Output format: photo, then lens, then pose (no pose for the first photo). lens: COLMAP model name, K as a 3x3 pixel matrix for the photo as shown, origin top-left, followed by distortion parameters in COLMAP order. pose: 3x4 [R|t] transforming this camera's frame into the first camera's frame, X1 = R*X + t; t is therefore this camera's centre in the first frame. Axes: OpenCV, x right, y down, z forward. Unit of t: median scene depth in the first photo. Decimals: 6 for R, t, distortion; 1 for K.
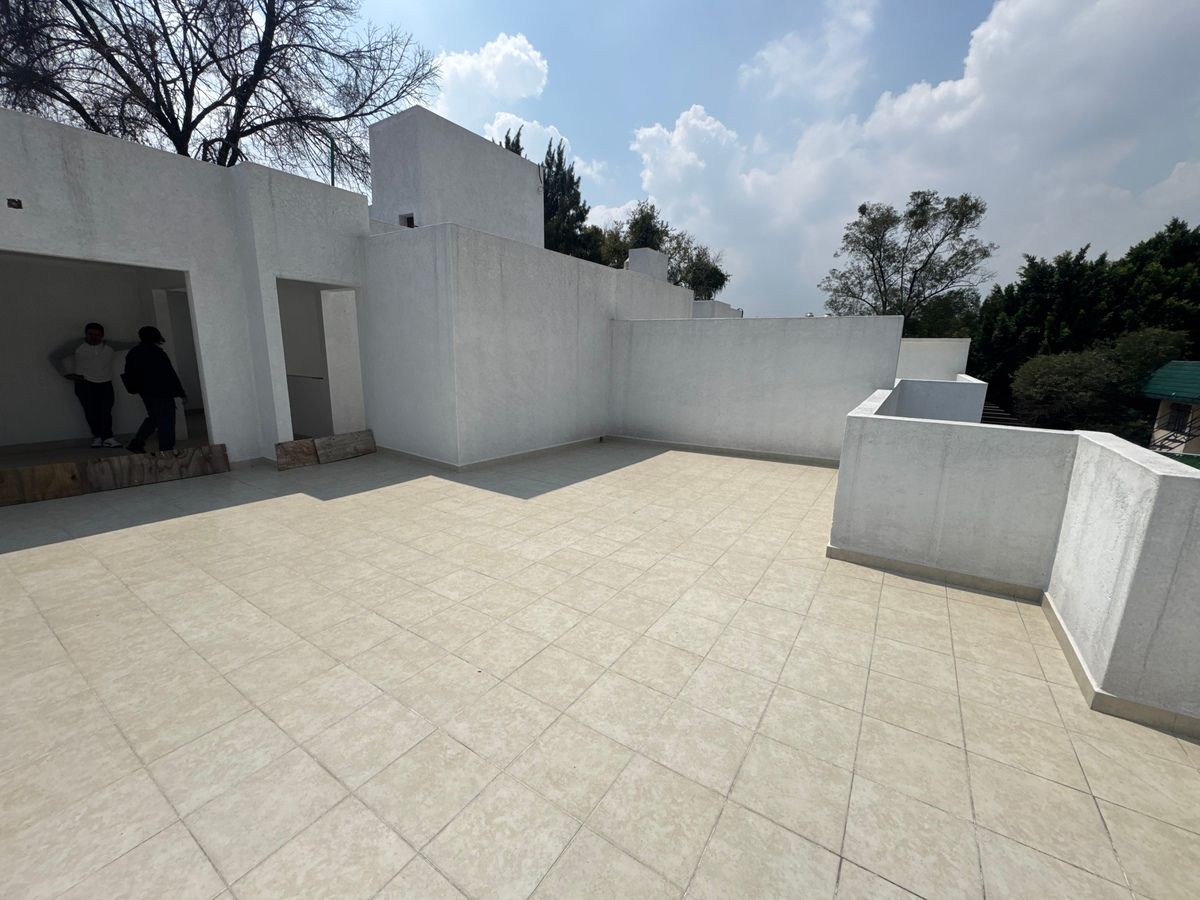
lens RADIAL K [[481.3, 0, 601.9], [0, 481.3, 448.3], [0, 0, 1]] dist [-0.002504, 0.000536]
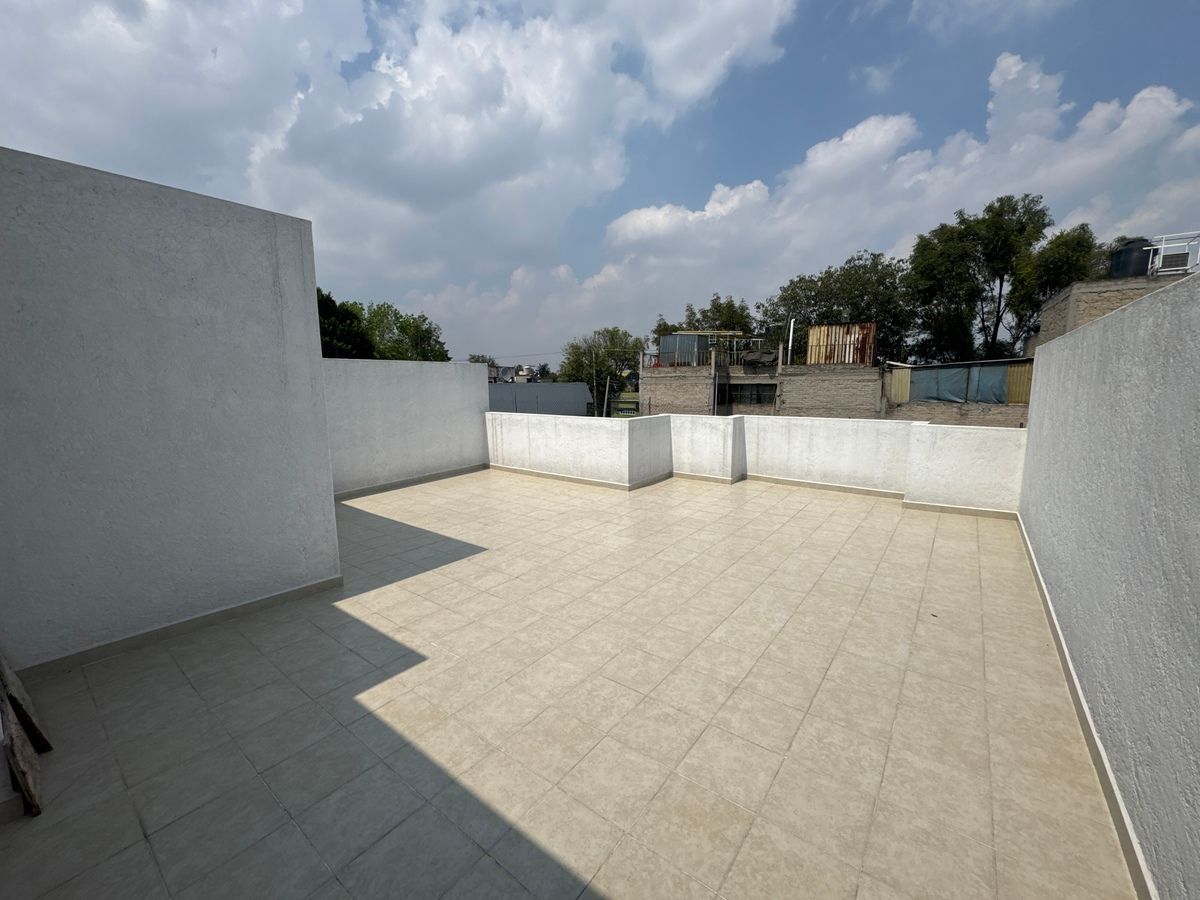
lens RADIAL K [[481.3, 0, 603.4], [0, 481.3, 450.4], [0, 0, 1]] dist [-0.002504, 0.000536]
pose [[0.065278, -0.163489, 0.984383, -1.386325], [0.208118, 0.967024, 0.146805, -0.237760], [-0.975923, 0.195284, 0.097150, 0.823752]]
